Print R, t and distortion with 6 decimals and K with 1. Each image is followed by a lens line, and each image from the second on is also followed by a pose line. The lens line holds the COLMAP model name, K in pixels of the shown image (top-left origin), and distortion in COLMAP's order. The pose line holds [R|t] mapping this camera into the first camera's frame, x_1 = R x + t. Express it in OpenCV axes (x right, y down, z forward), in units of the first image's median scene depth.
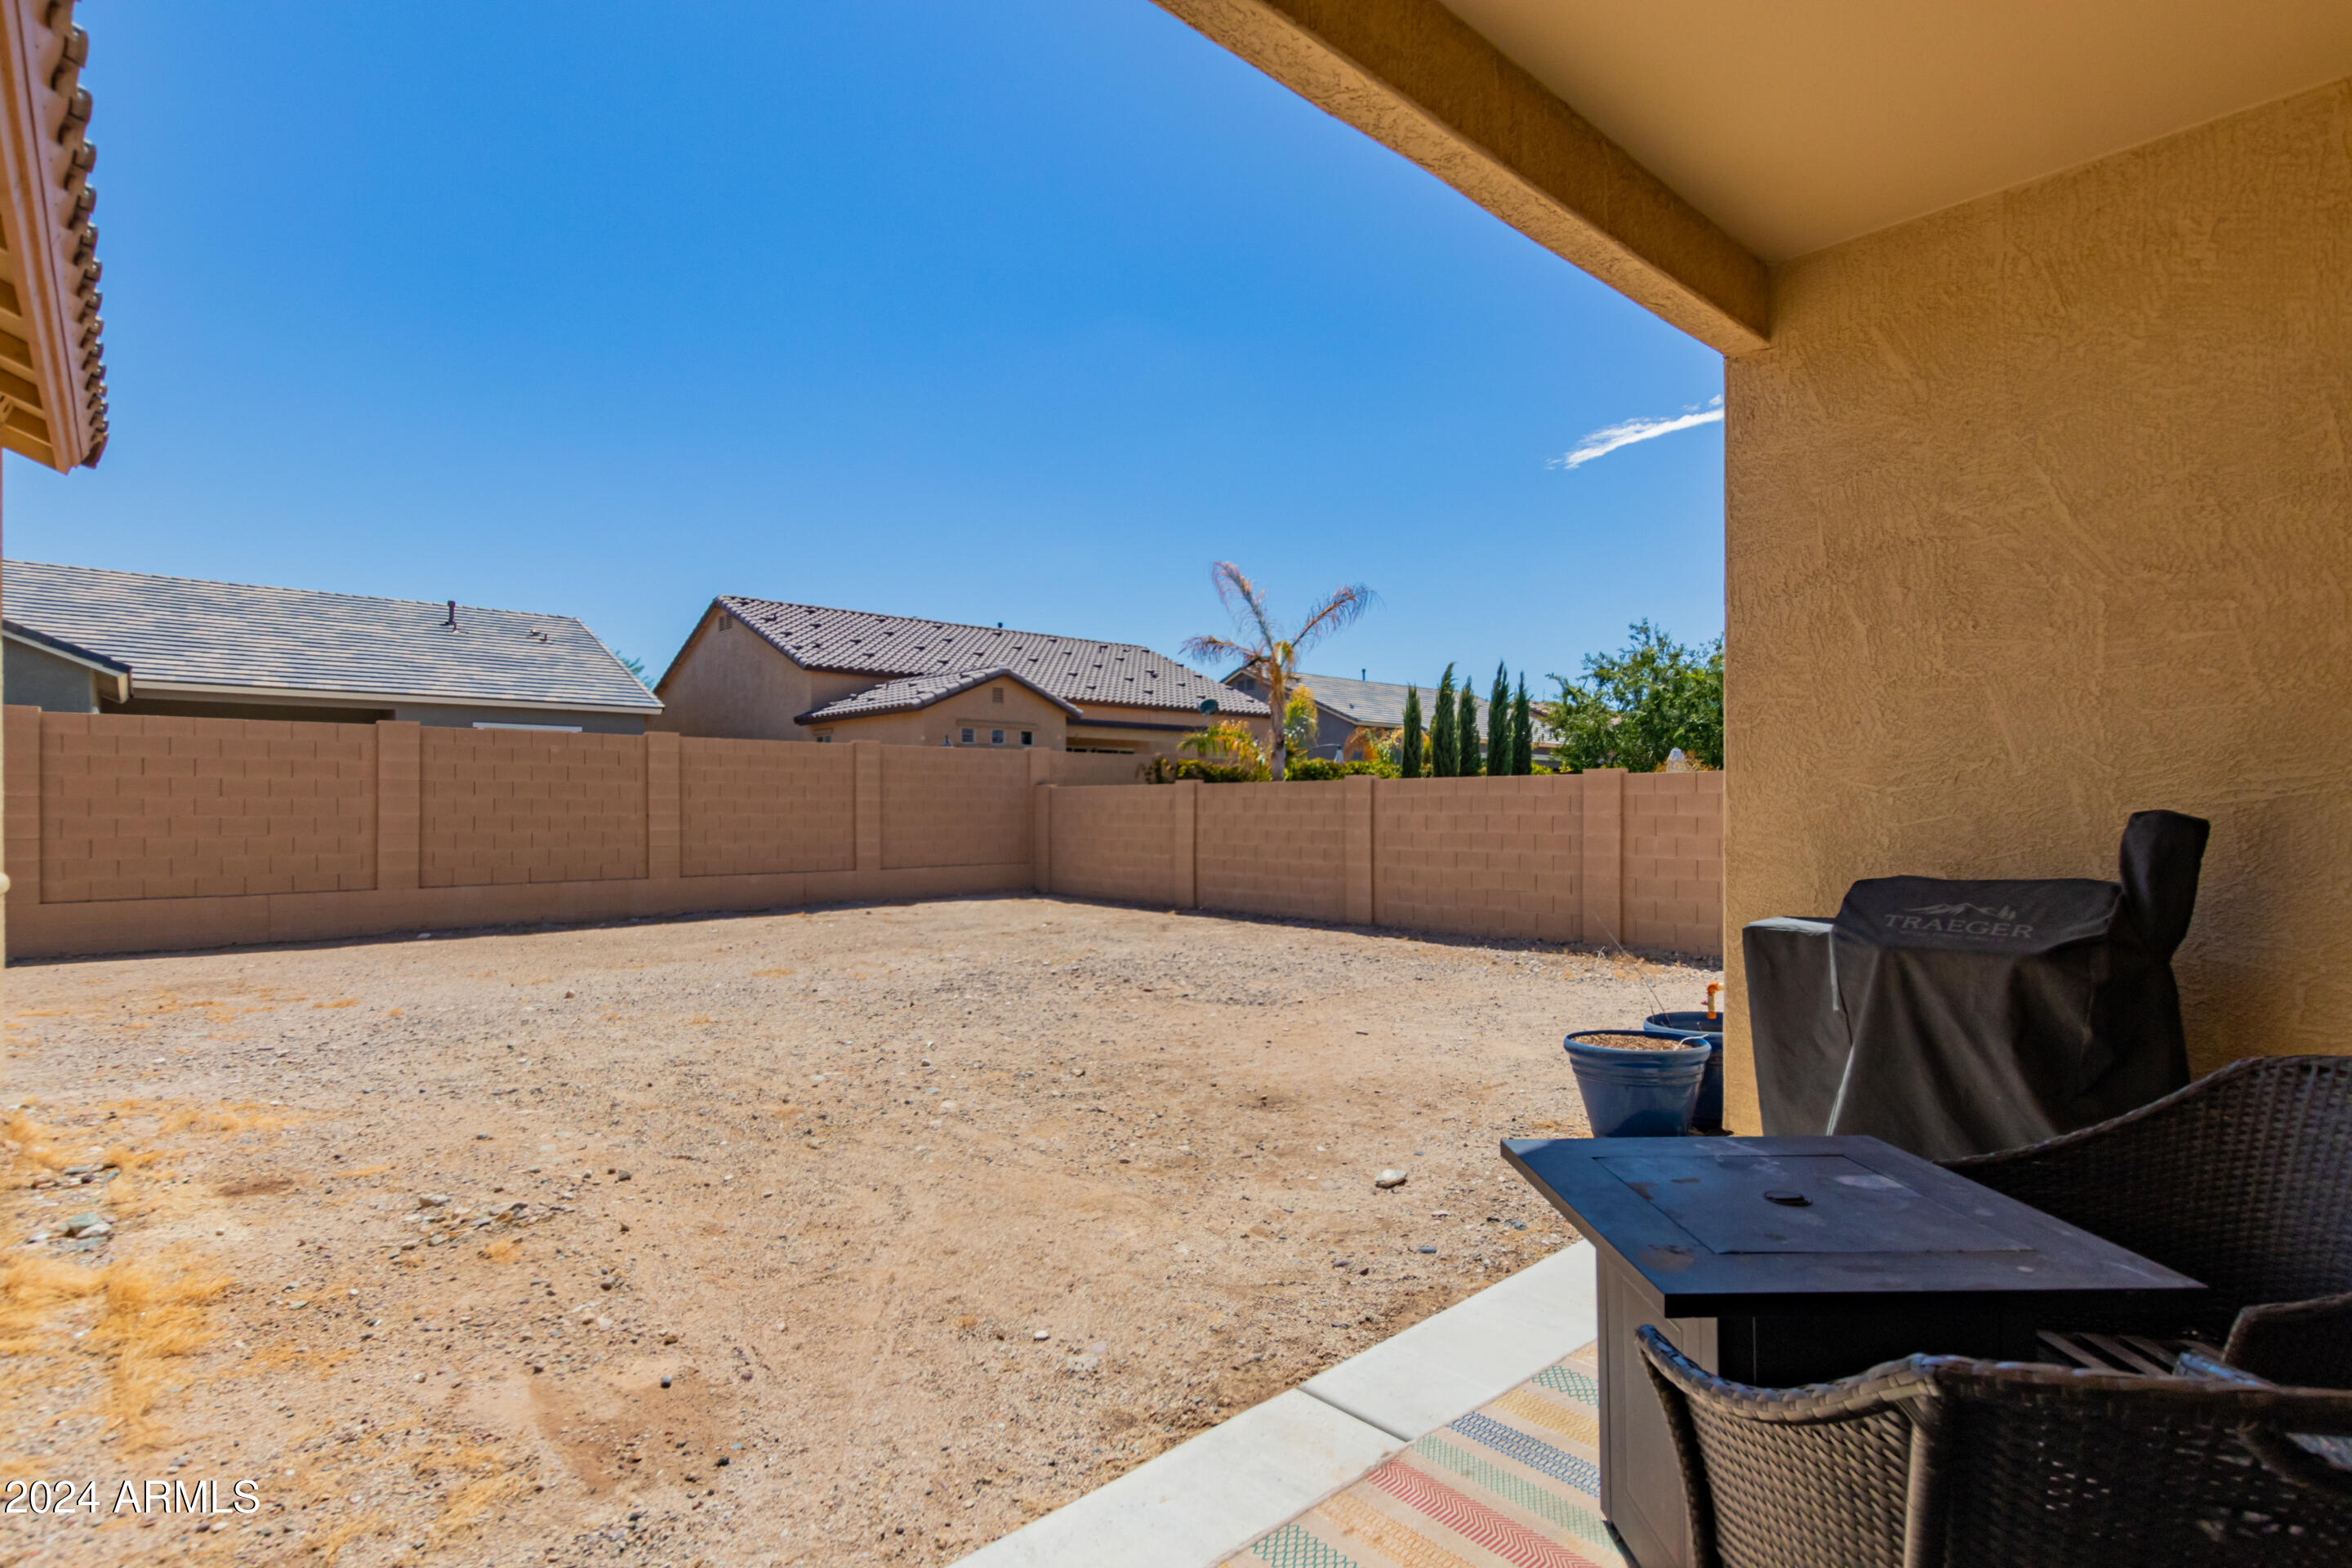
lens RADIAL K [[1120.8, 0, 1188.6], [0, 1120.8, 795.7], [0, 0, 1]] dist [0.006157, 0.000947]
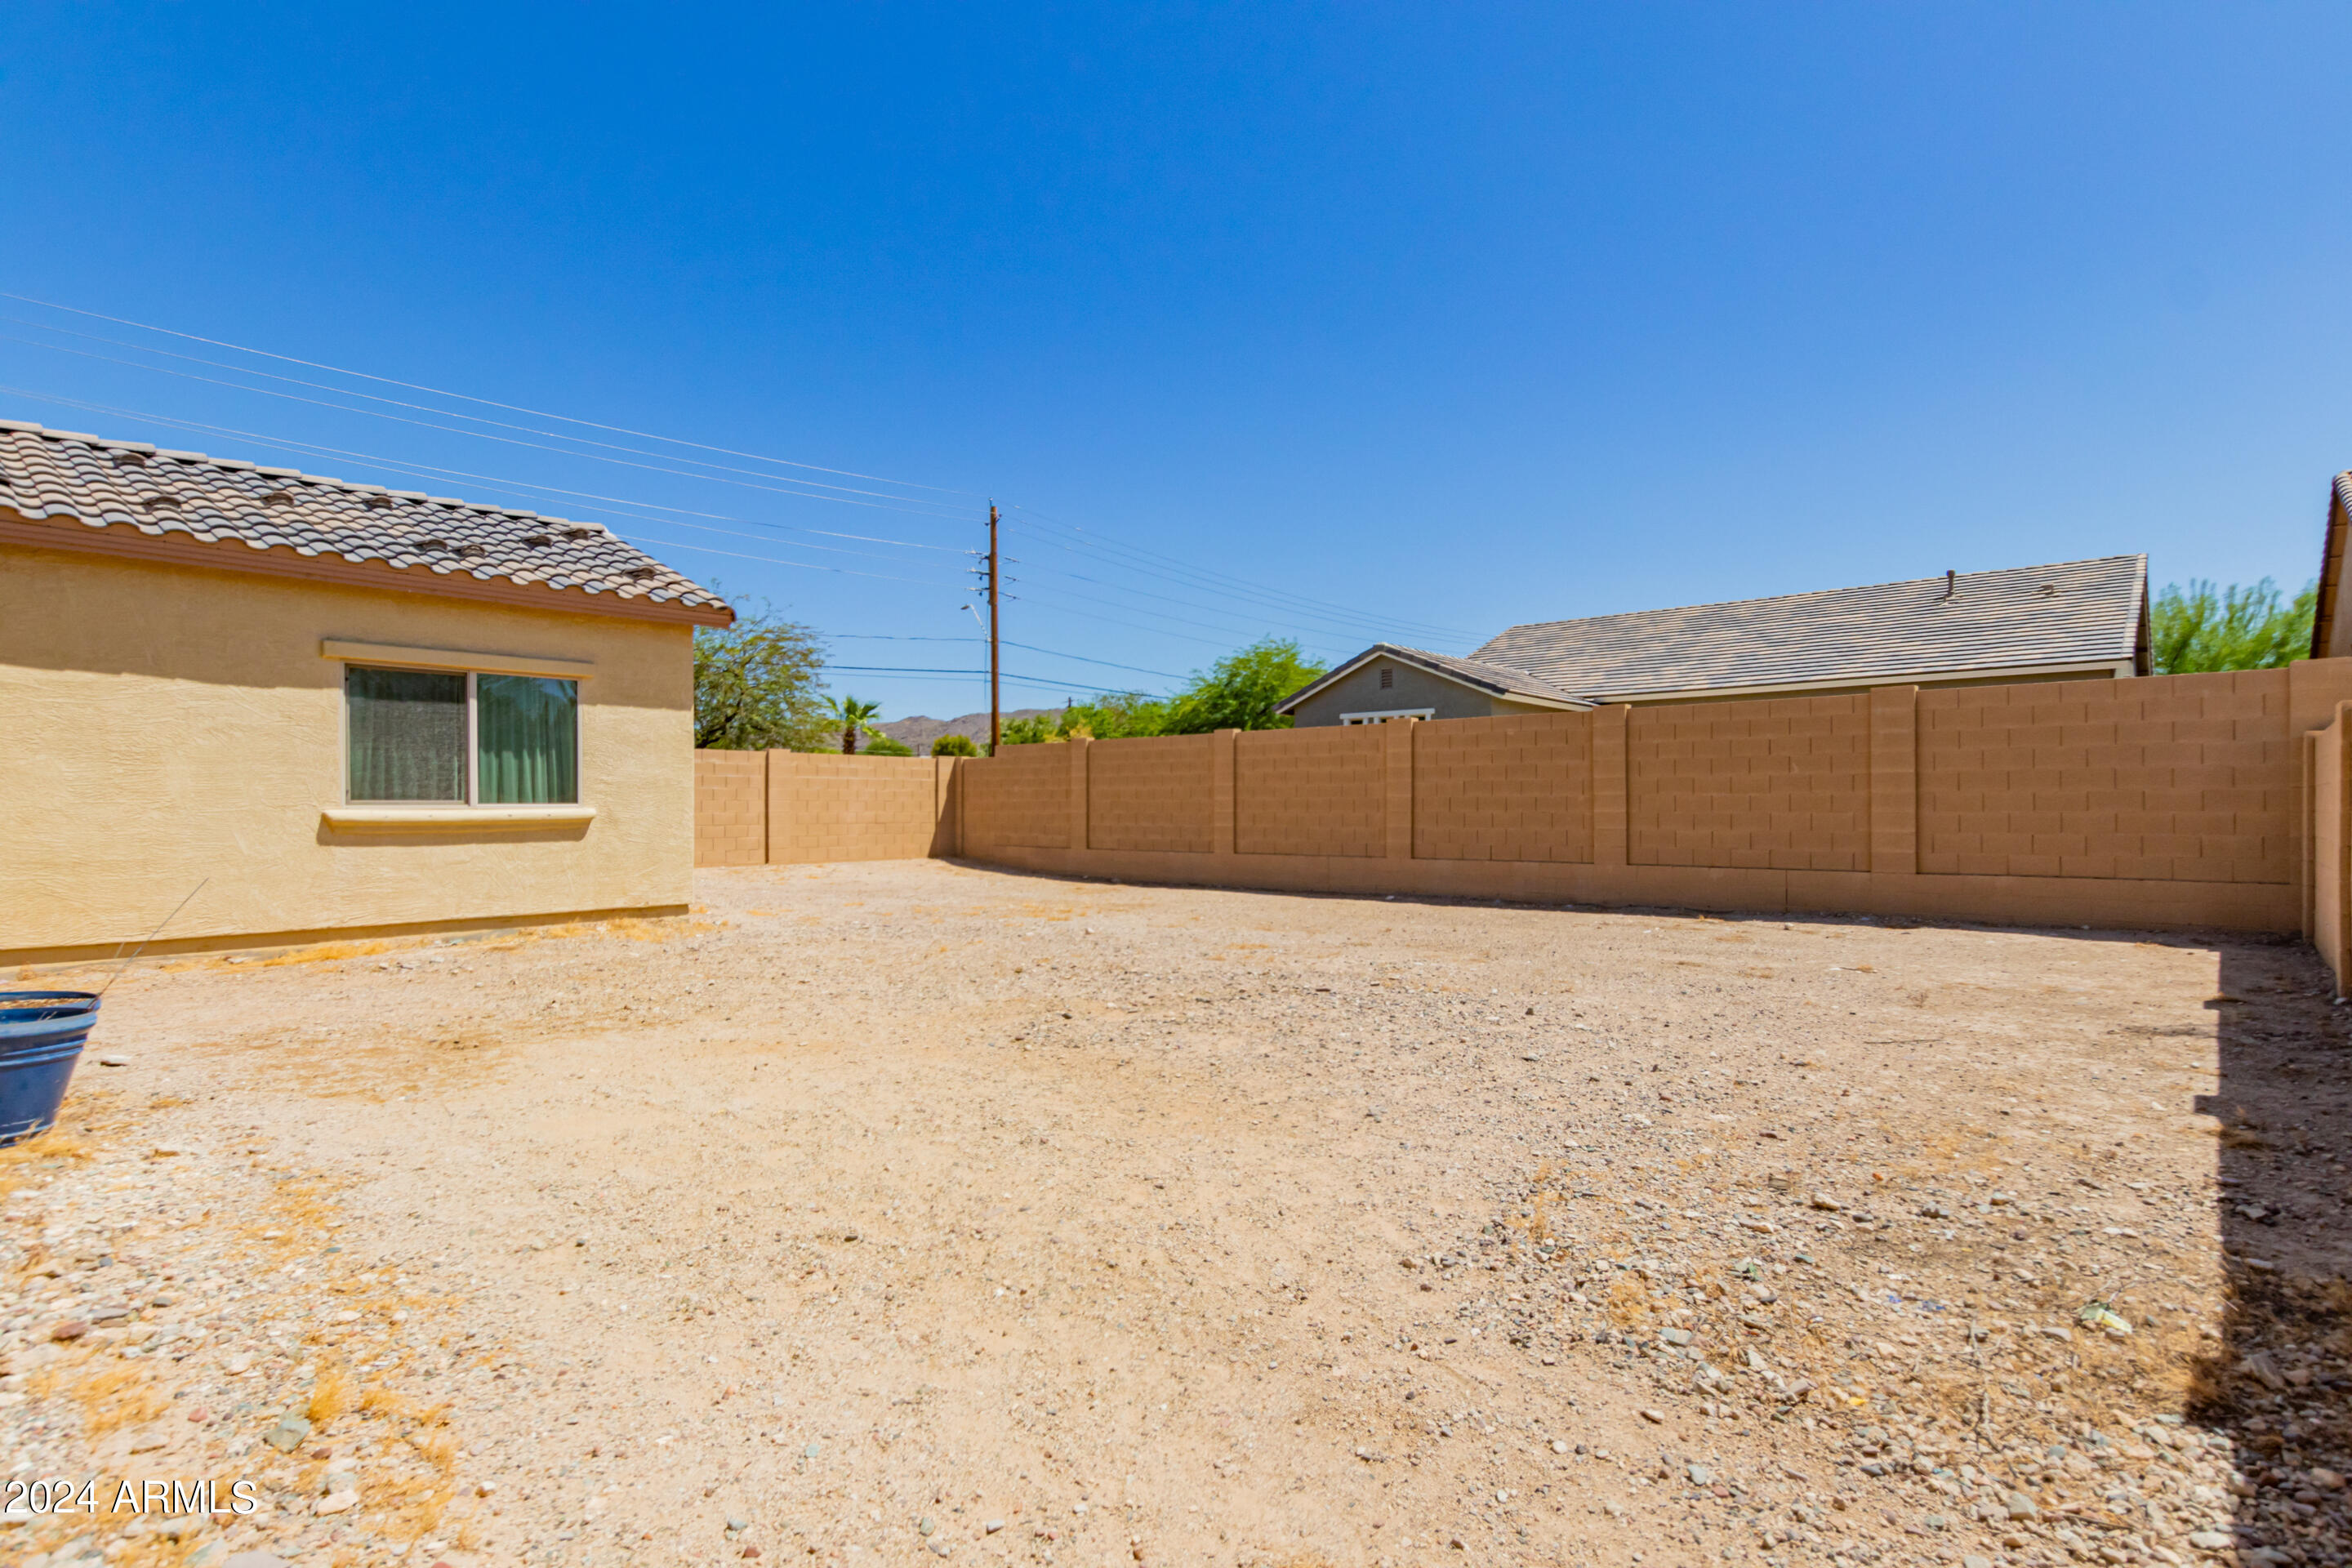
lens RADIAL K [[1120.8, 0, 1191.8], [0, 1120.8, 793.9], [0, 0, 1]] dist [0.006157, 0.000947]
pose [[0.138366, -0.009548, -0.990335, 0.372036], [0.018022, 0.999812, -0.007121, 0.015466], [0.990217, -0.016862, 0.138512, 0.513486]]
